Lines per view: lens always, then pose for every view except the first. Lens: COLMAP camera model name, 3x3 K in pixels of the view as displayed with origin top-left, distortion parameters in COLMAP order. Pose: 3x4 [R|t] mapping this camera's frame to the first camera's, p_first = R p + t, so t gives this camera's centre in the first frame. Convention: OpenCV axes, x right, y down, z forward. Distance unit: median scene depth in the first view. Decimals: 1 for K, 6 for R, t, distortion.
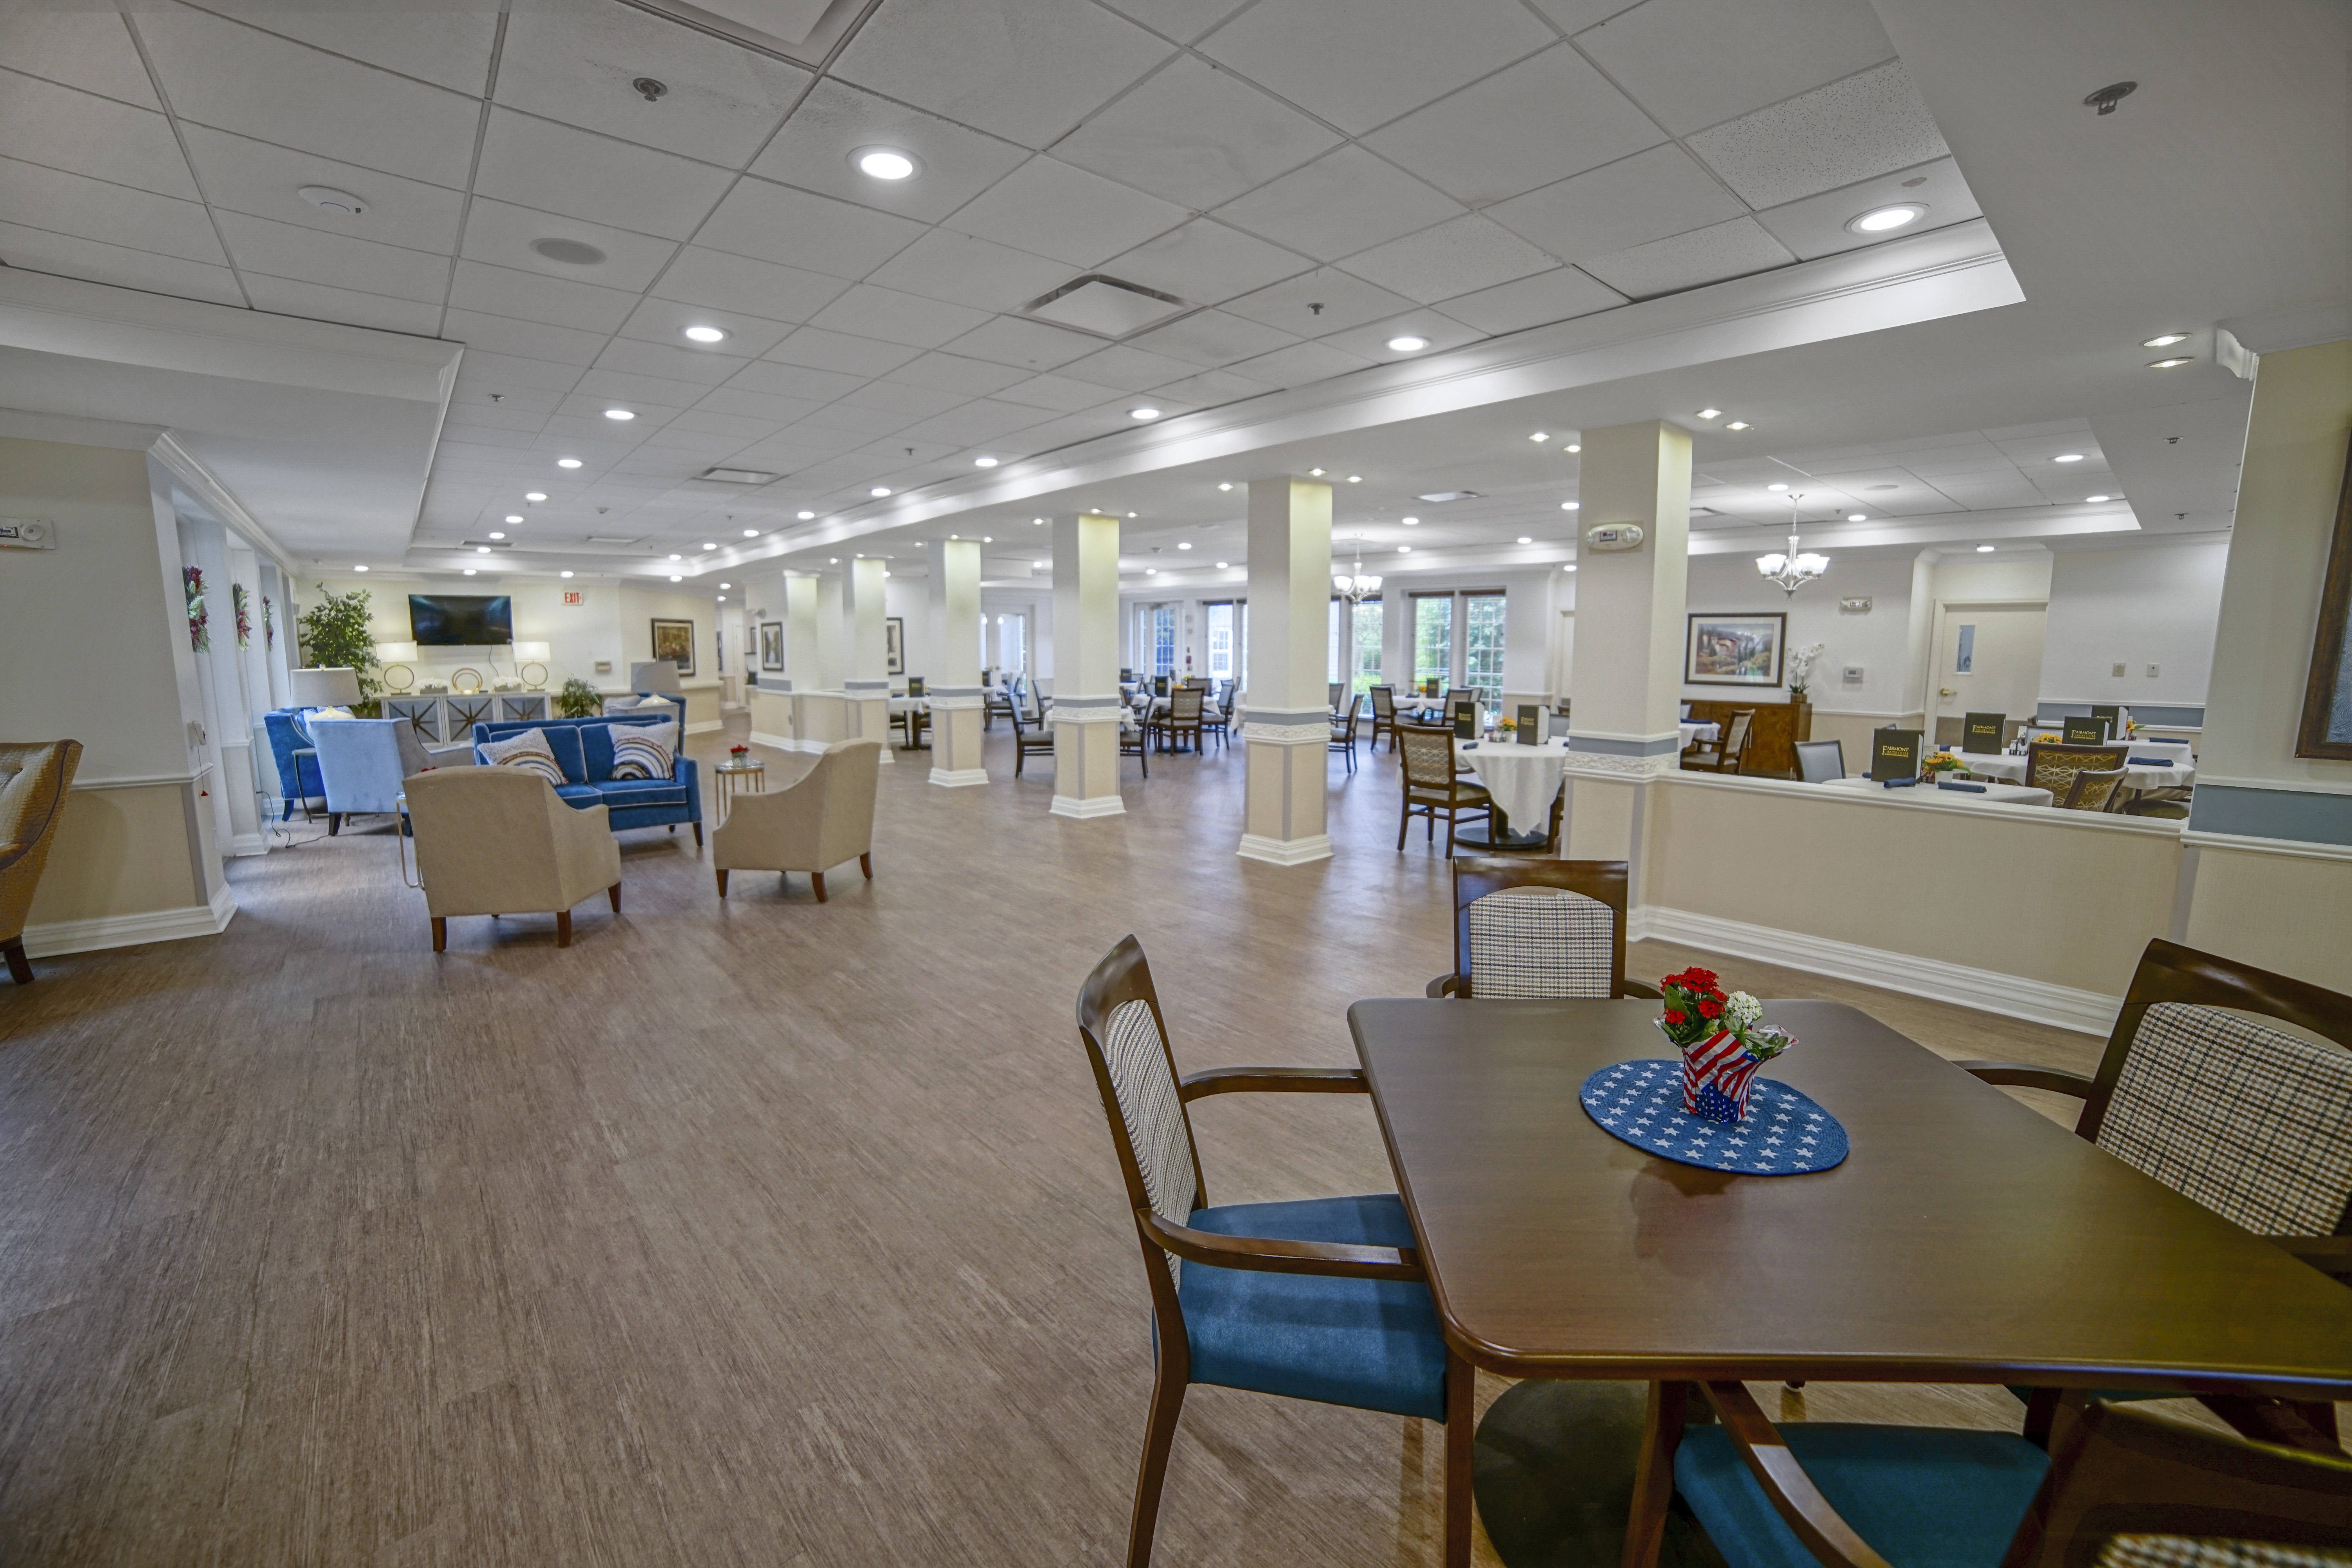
lens RADIAL K [[966.5, 0, 1176.0], [0, 966.5, 784.0], [0, 0, 1]] dist [-0.048475, 0.000129]
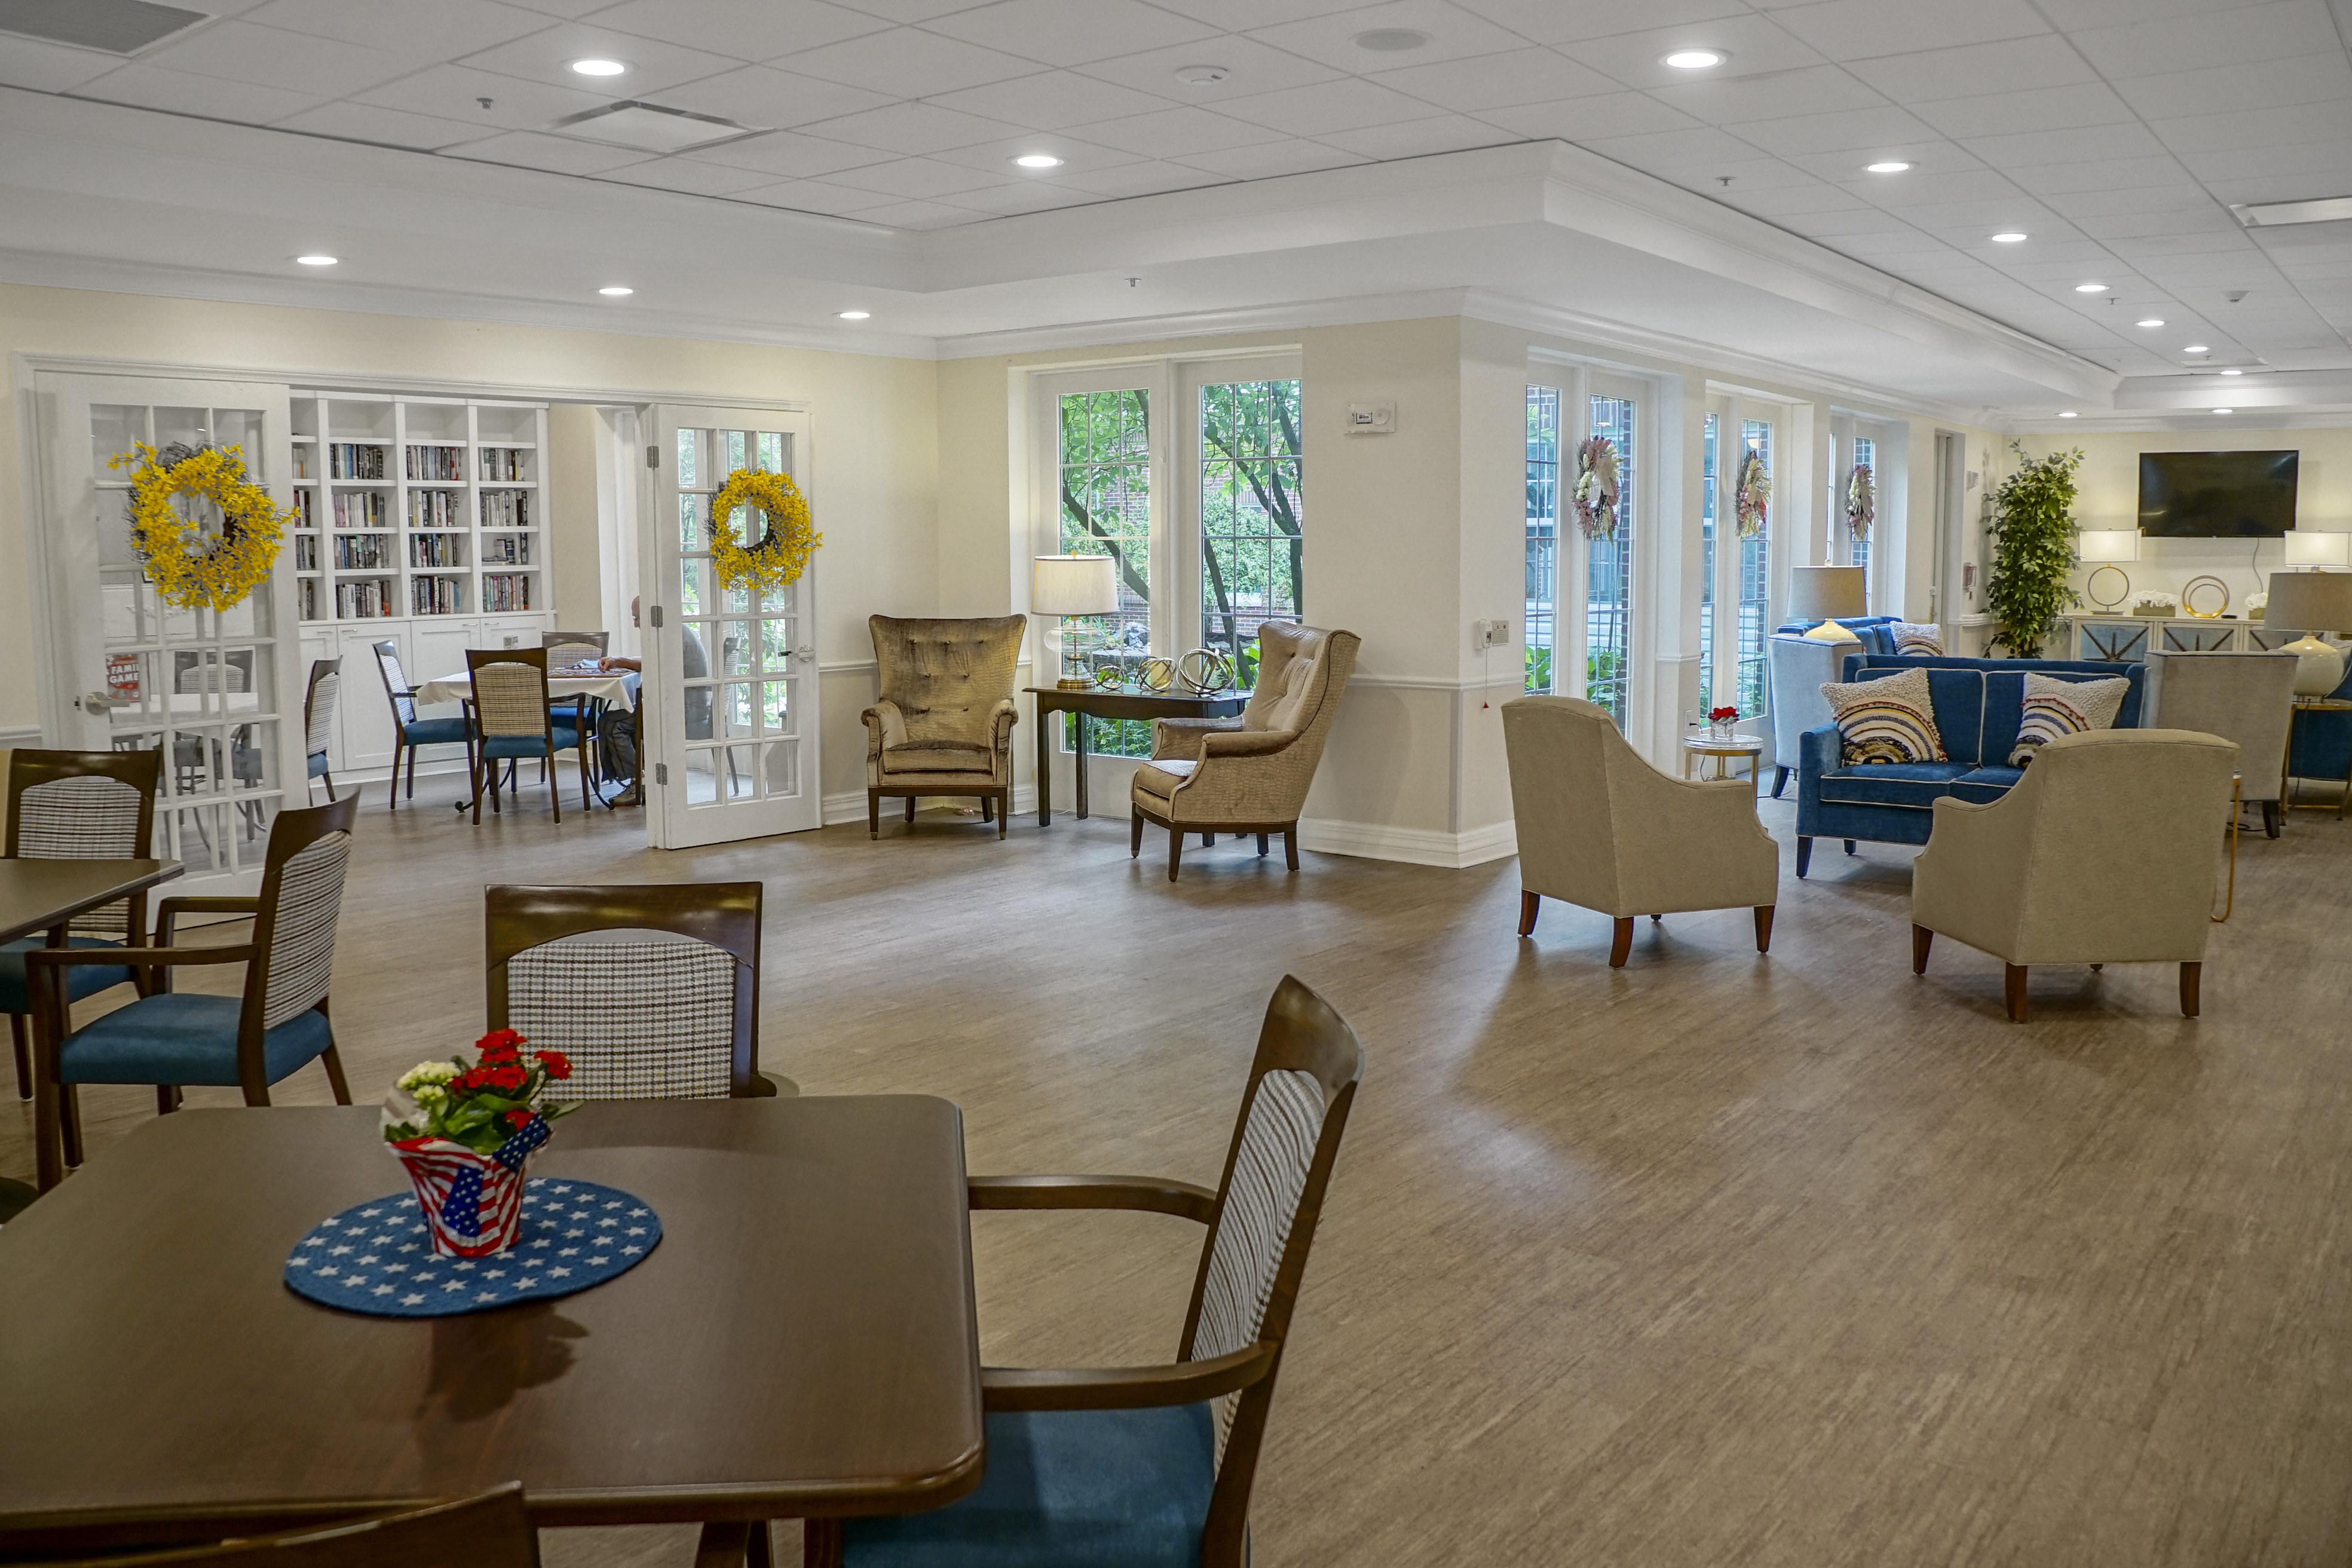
lens RADIAL K [[1877.2, 0, 1176.0], [0, 1877.2, 784.0], [0, 0, 1]] dist [-0.138342, 0.006106]
pose [[0.201232, 0.124947, -0.971542, 0.322431], [-0.131164, 0.986336, 0.099683, -0.029806], [0.970722, 0.107372, 0.214871, 0.197865]]
